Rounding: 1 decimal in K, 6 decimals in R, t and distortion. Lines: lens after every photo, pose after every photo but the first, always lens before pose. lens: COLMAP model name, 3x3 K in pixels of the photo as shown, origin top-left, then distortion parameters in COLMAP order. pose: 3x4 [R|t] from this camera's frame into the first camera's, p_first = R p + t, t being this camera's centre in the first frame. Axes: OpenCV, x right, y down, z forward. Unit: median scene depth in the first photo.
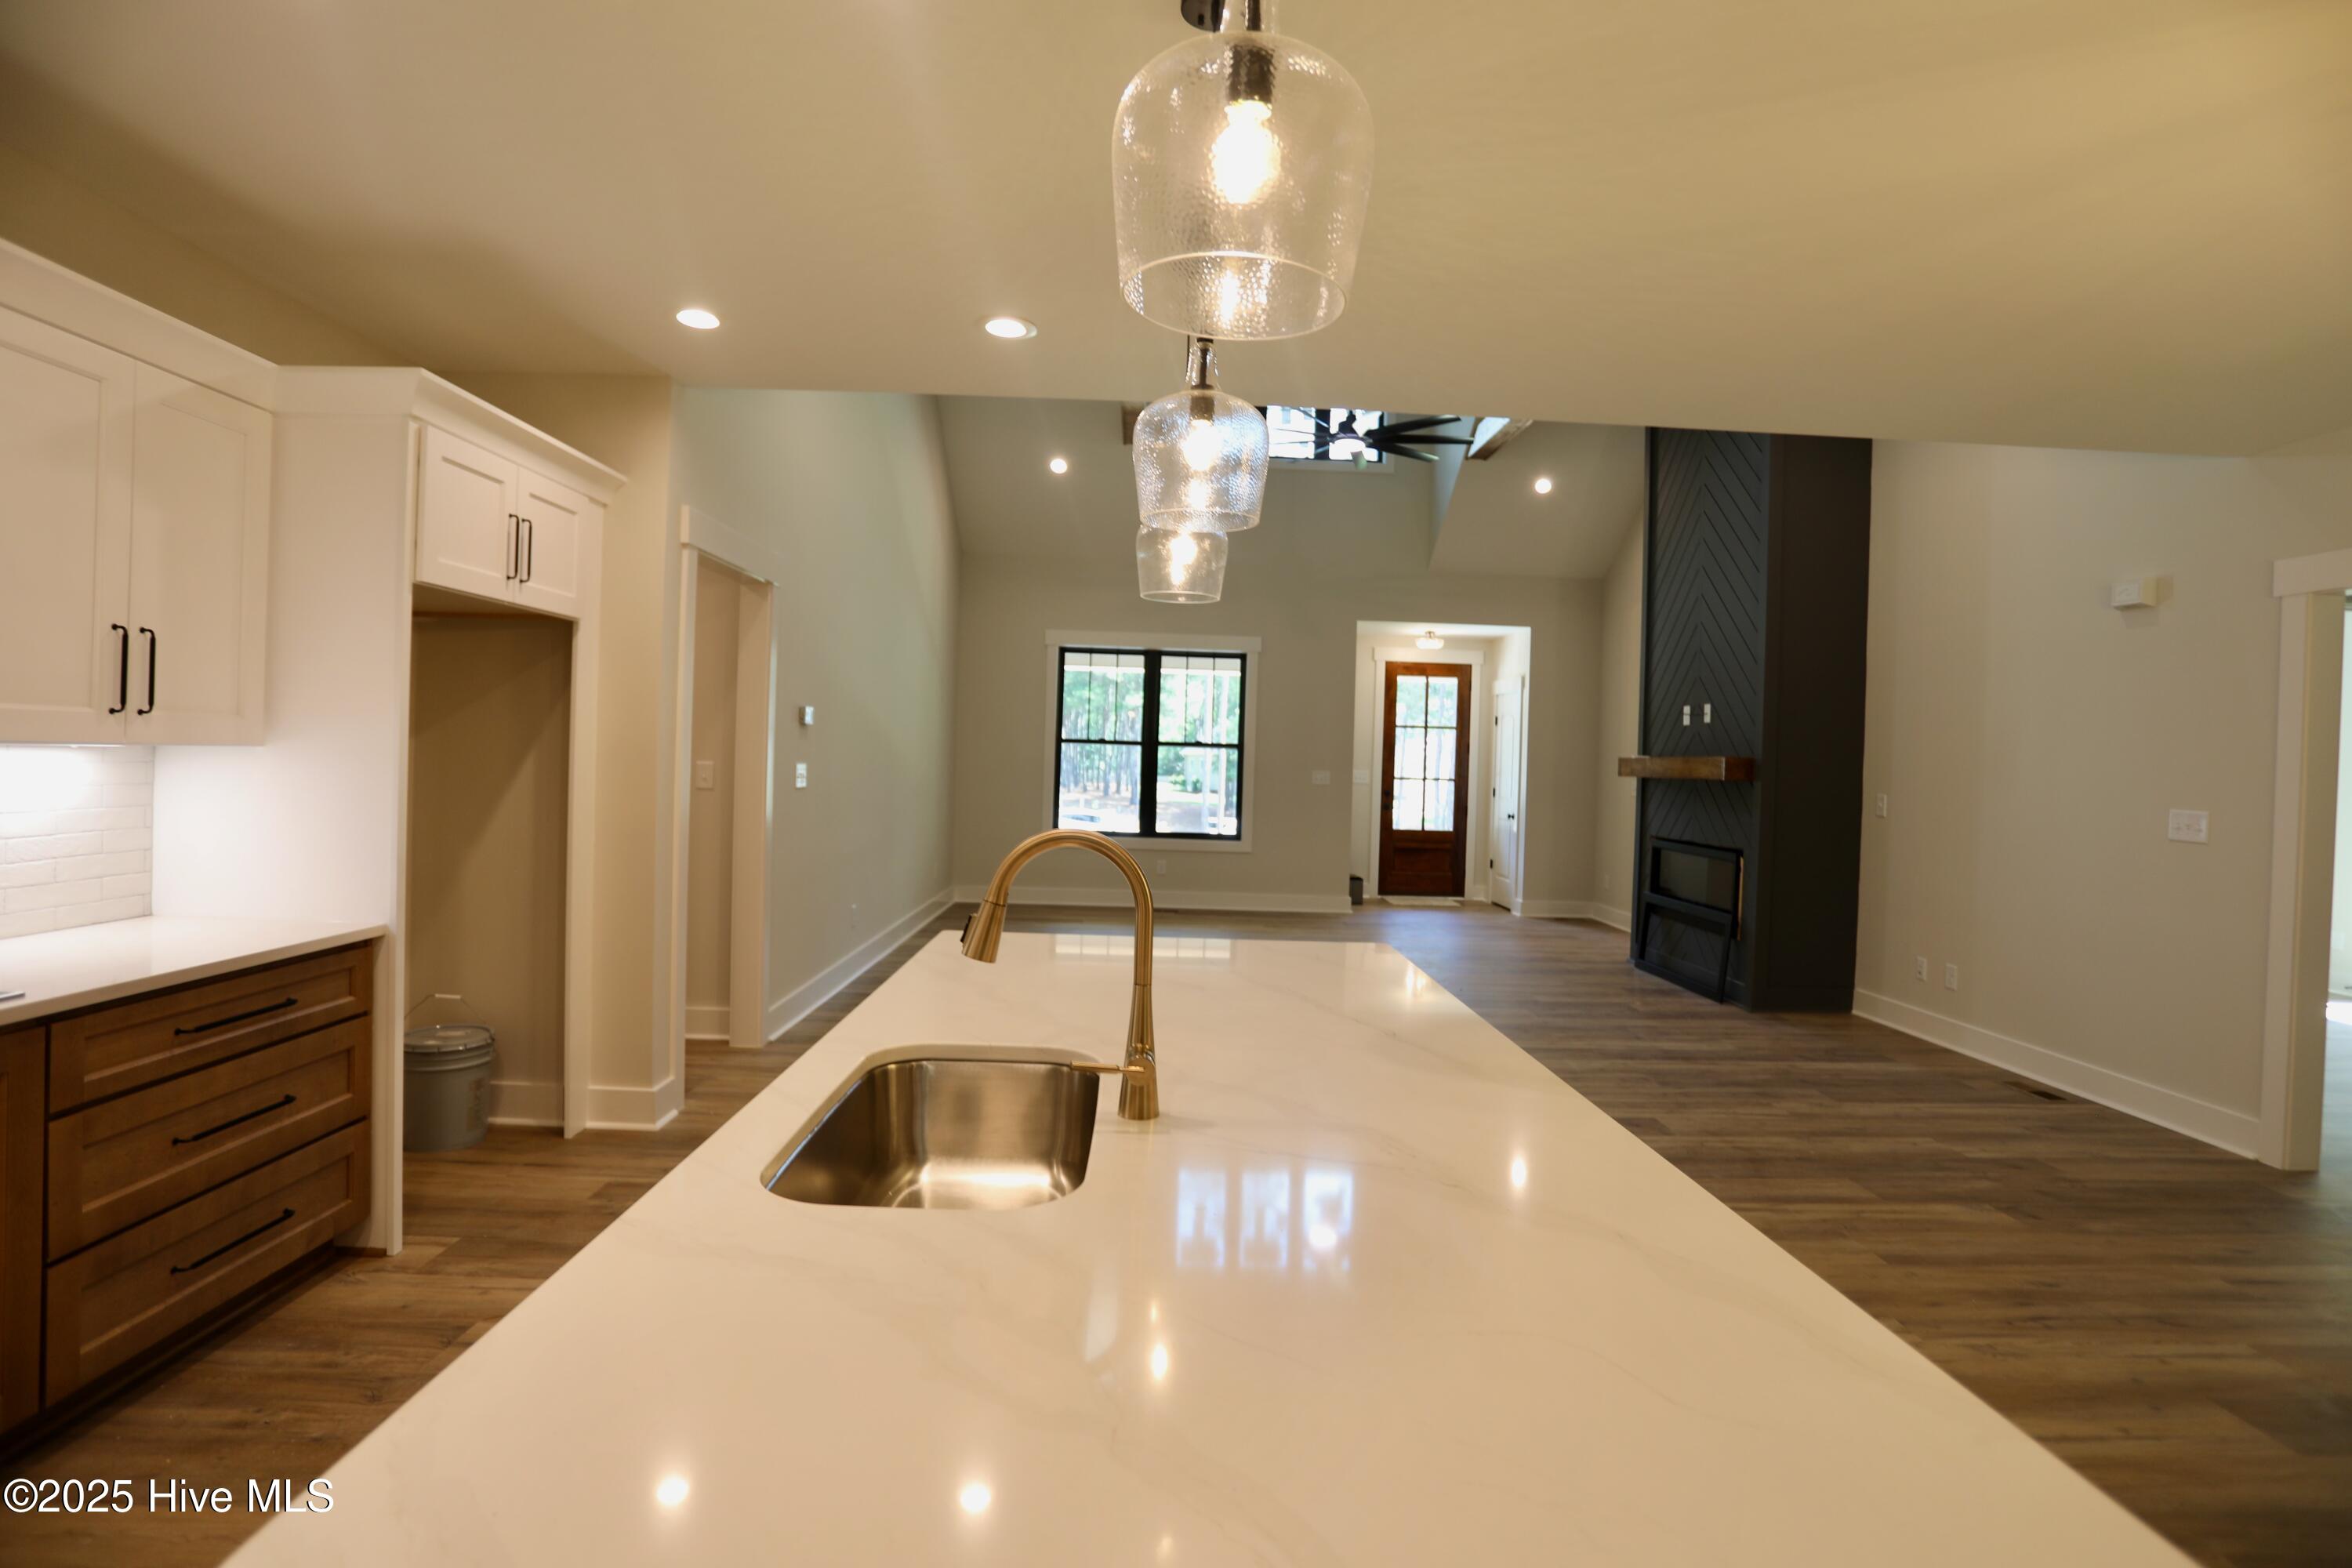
lens RADIAL K [[1143.8, 0, 1168.4], [0, 1143.8, 780.7], [0, 0, 1]] dist [-0.039315, 0.012906]
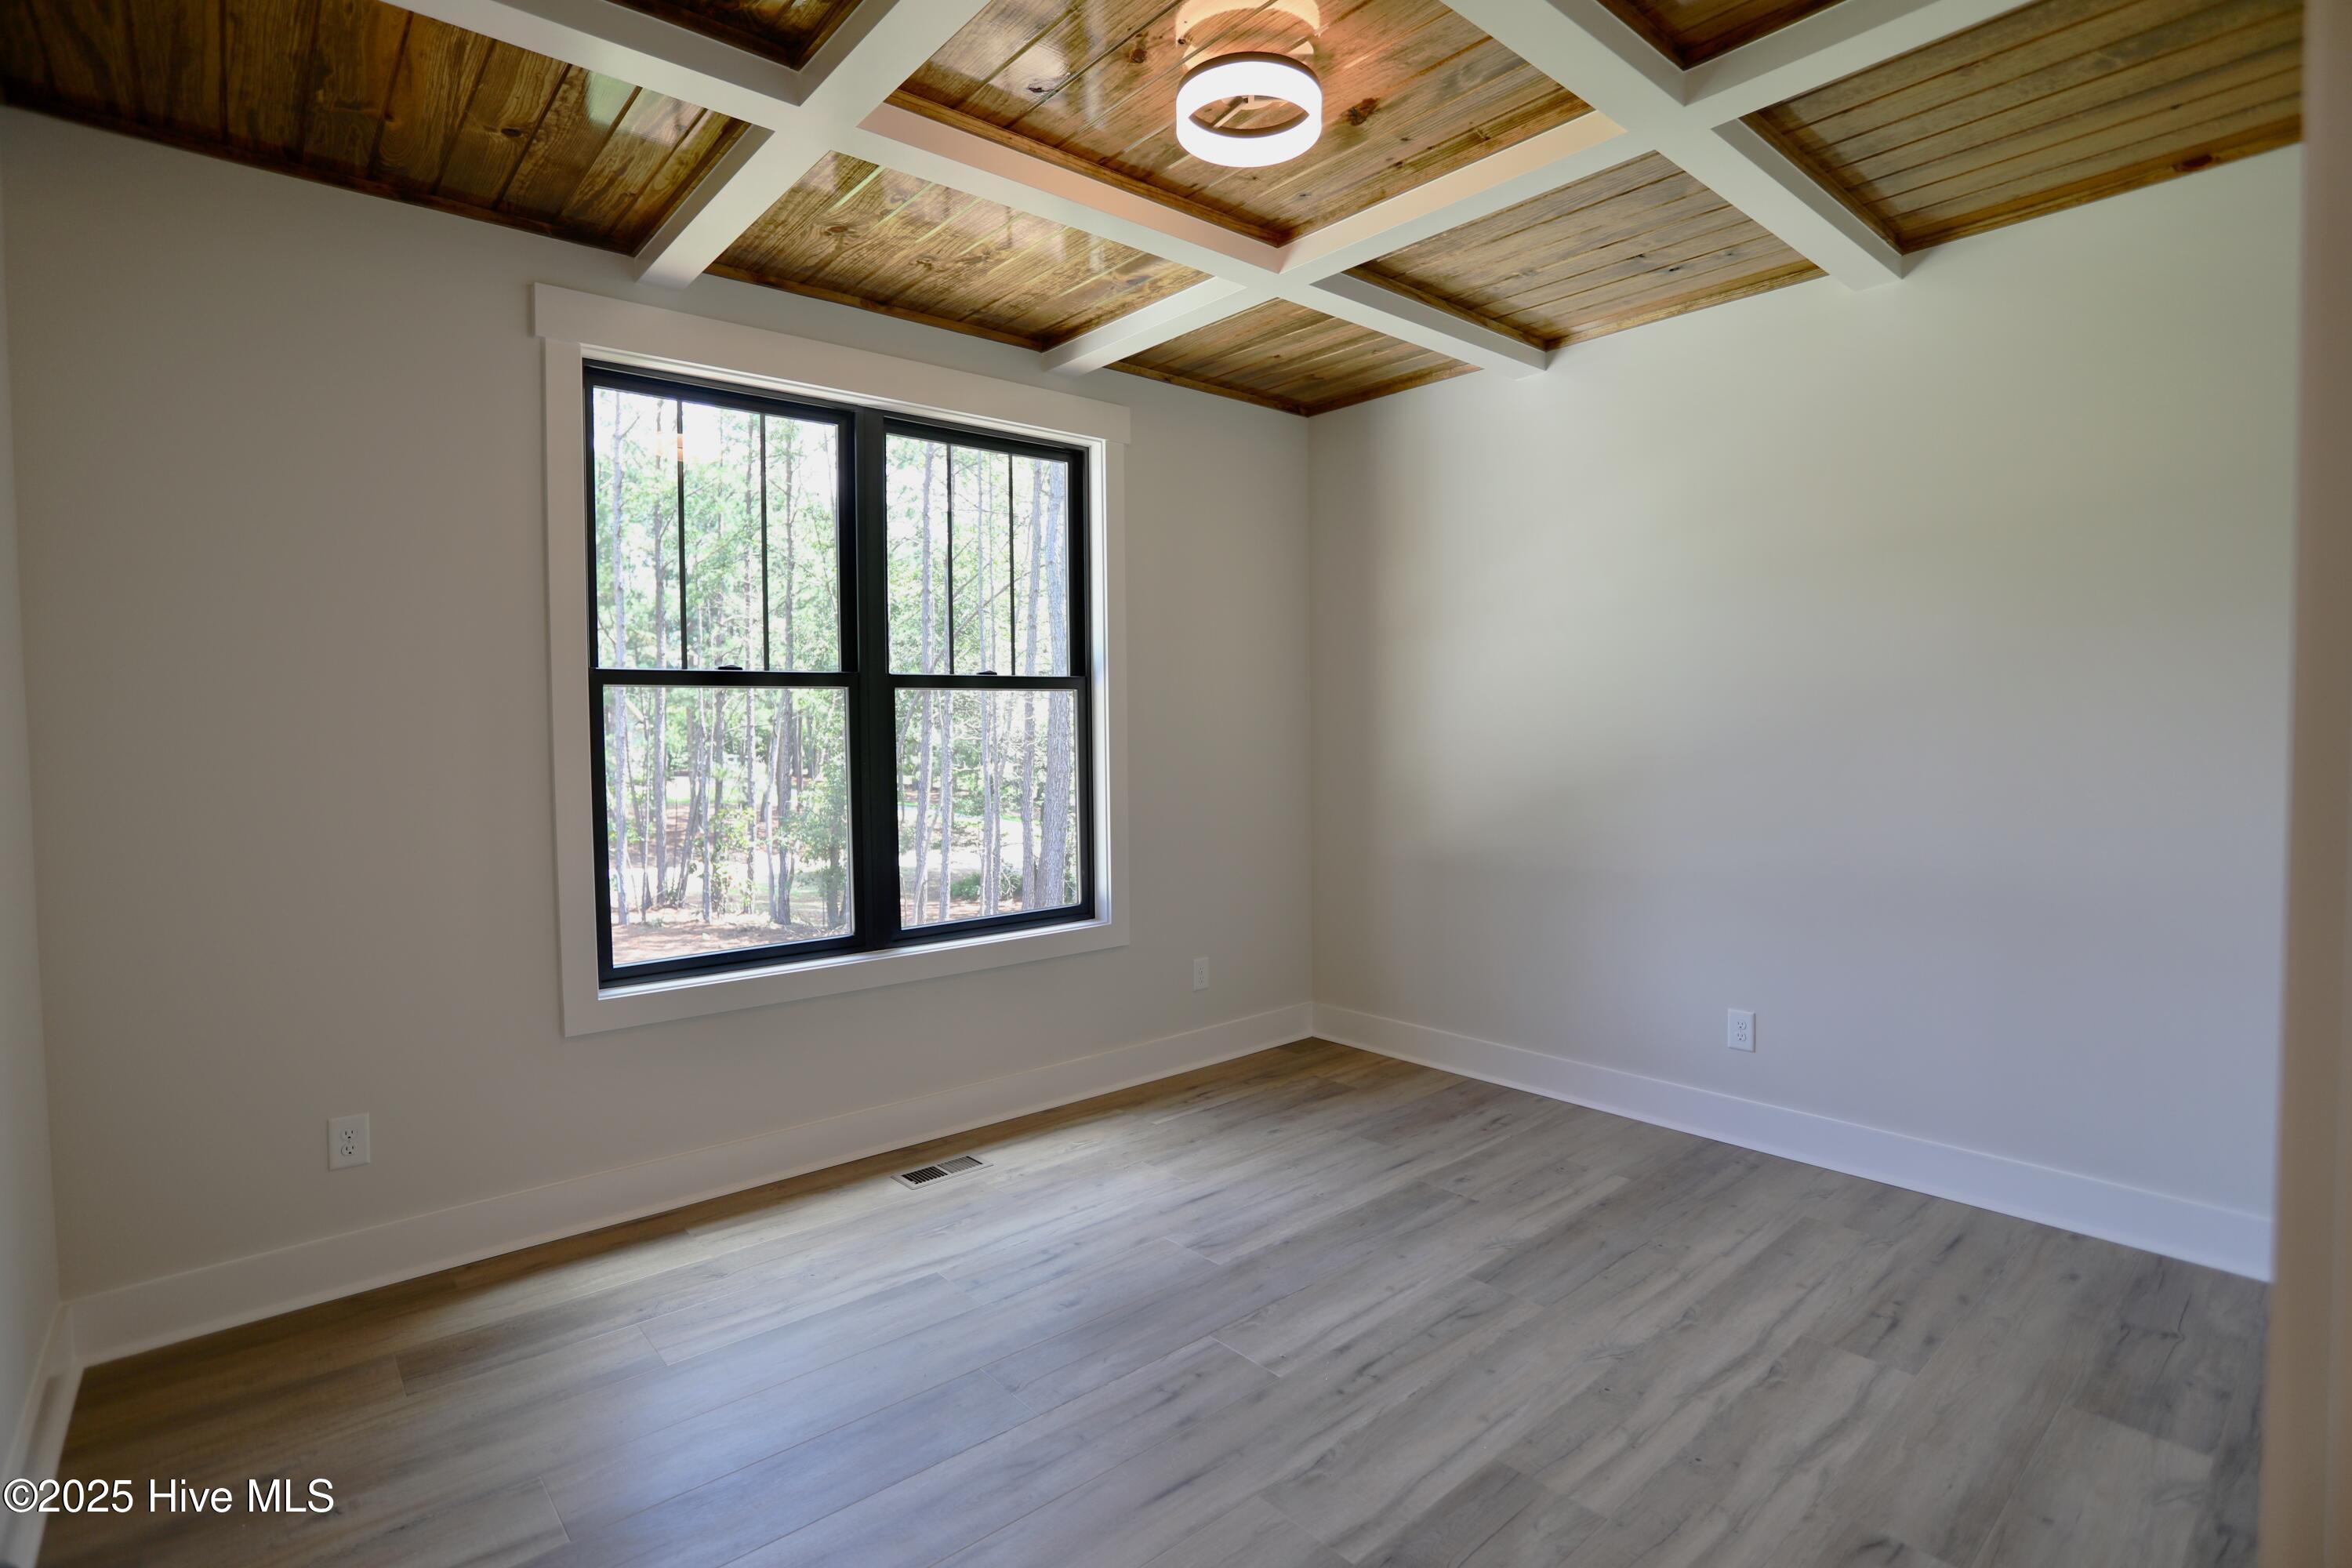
lens RADIAL K [[1143.8, 0, 1168.8], [0, 1143.8, 759.0], [0, 0, 1]] dist [-0.039315, 0.012906]
pose [[0.778176, -0.060848, 0.625092, -0.212168], [0.036518, 0.997996, 0.051686, -0.030421], [-0.626984, -0.017393, 0.778838, 0.871198]]
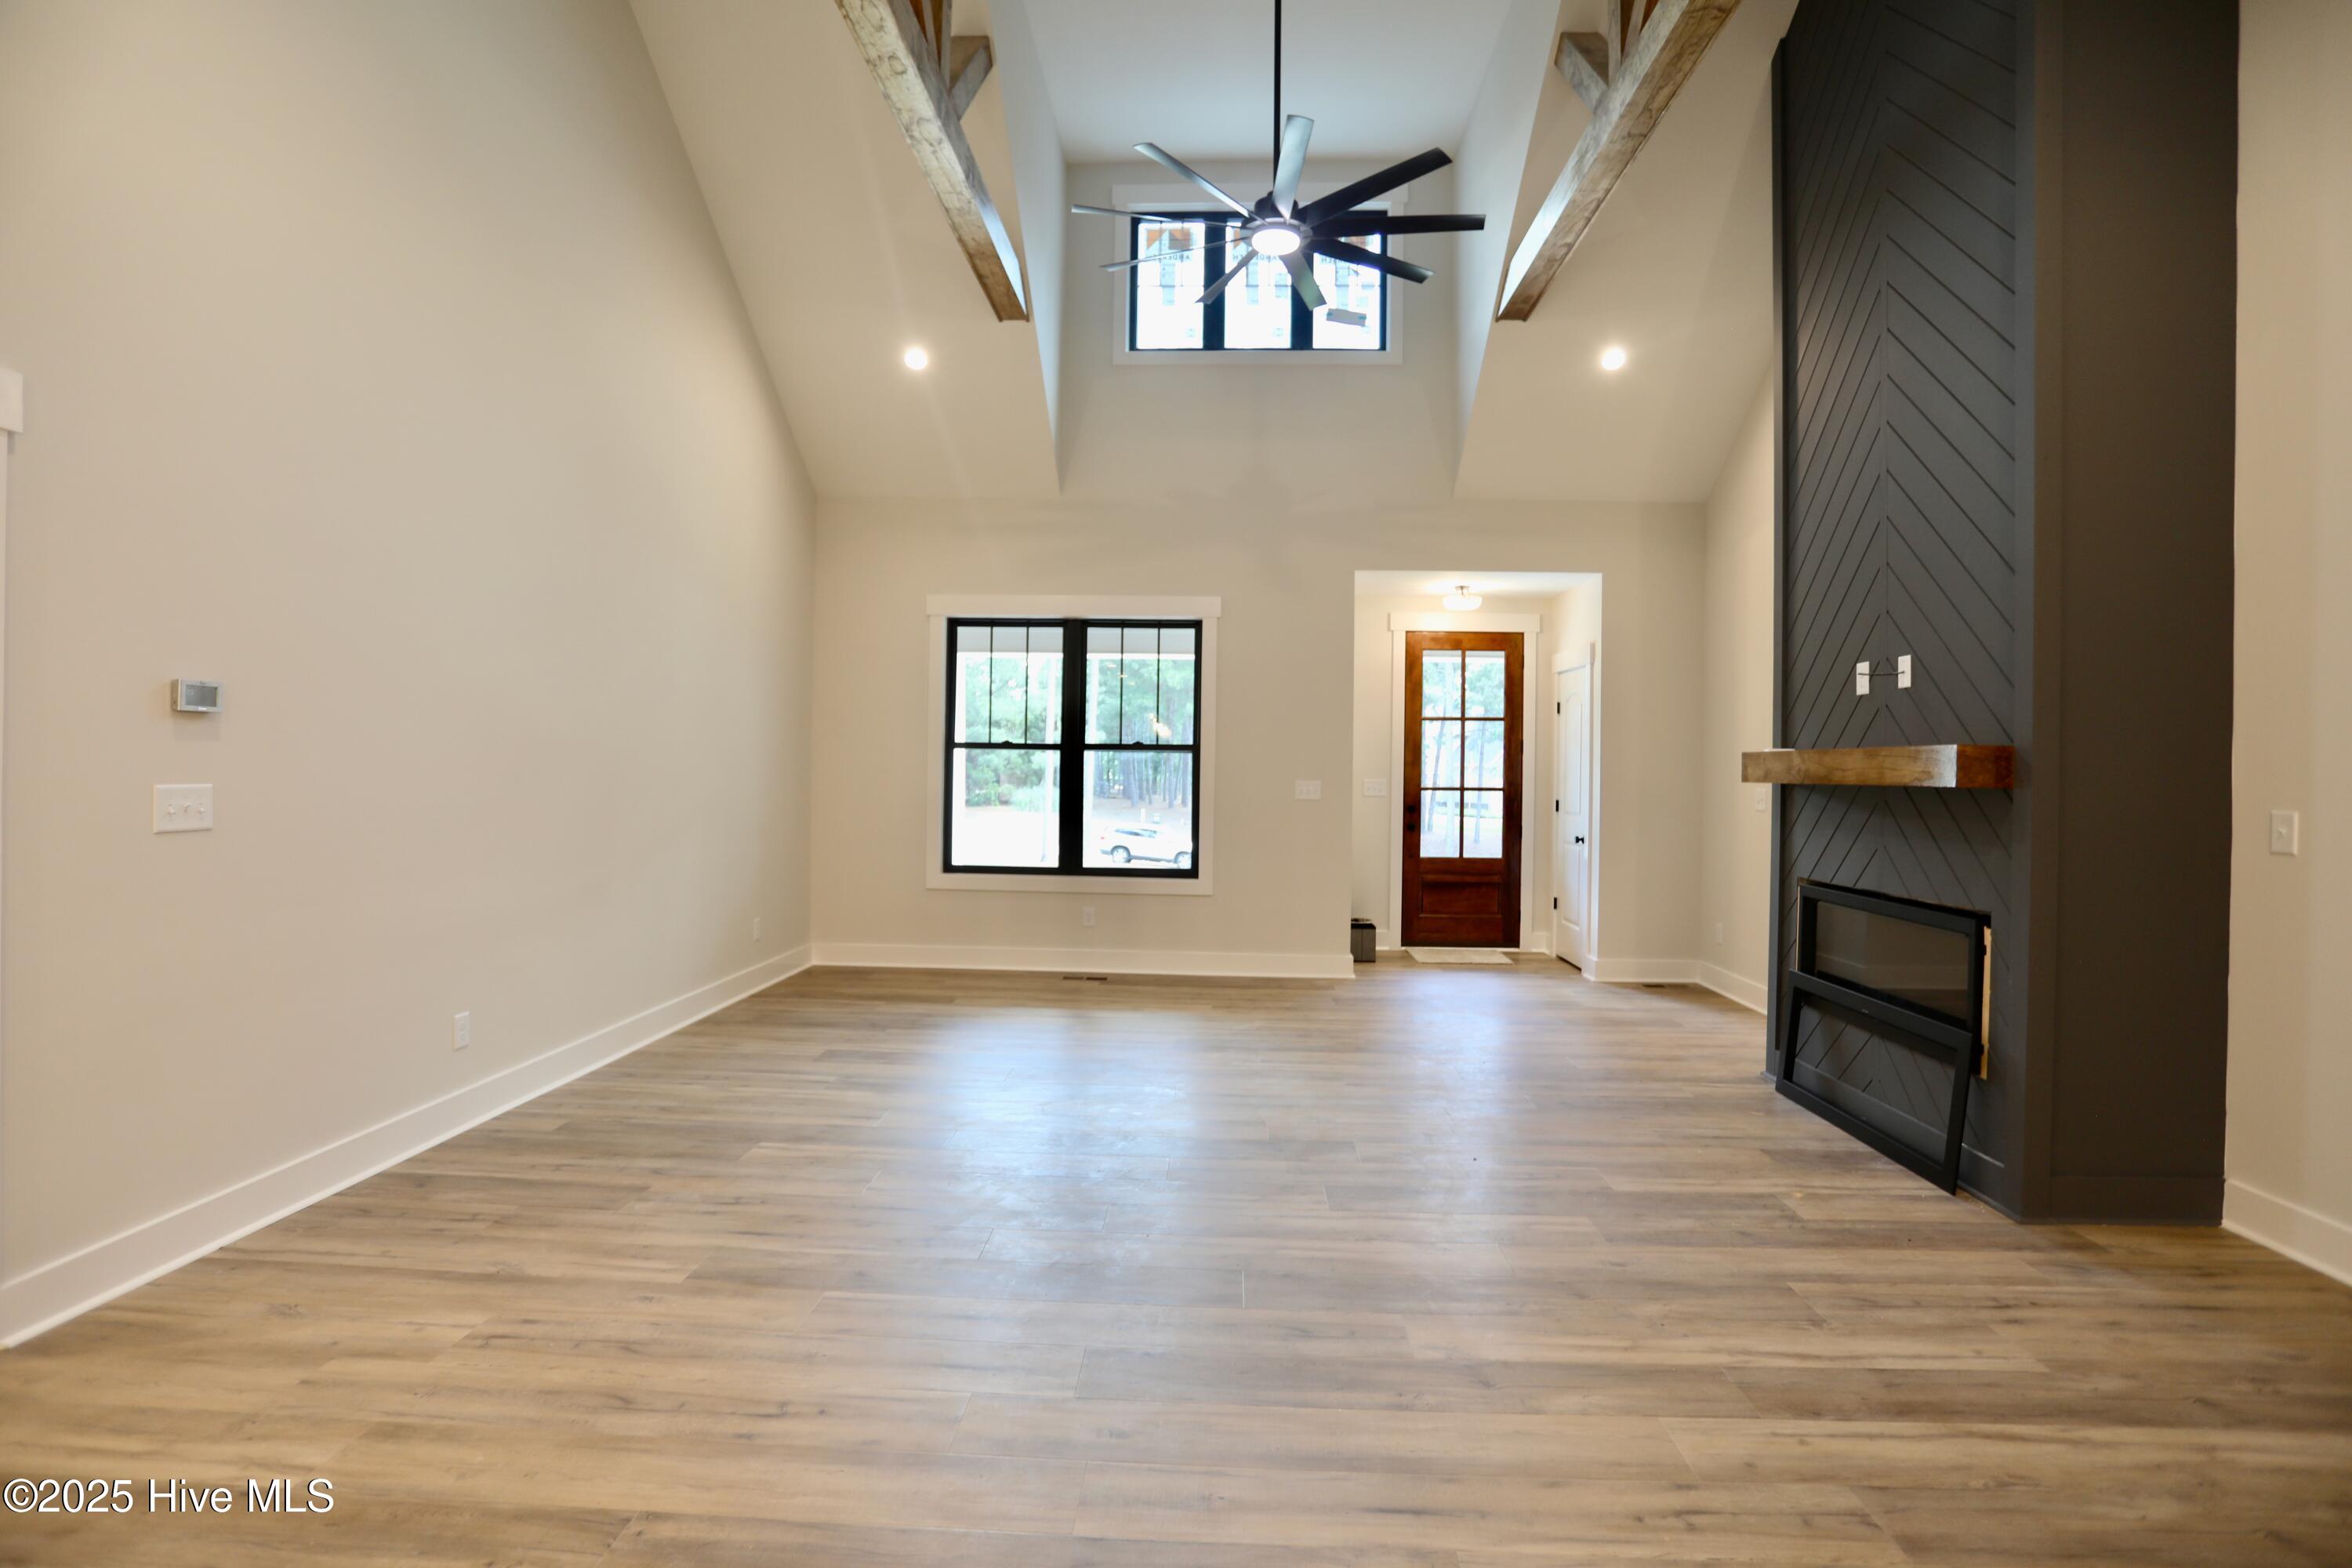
lens RADIAL K [[1143.8, 0, 1166.2], [0, 1143.8, 775.2], [0, 0, 1]] dist [-0.039315, 0.012906]
pose [[0.997265, -0.015832, -0.072187, 0.125140], [0.014792, 0.999779, -0.014916, -0.003040], [0.072407, 0.013807, 0.997280, 0.356328]]
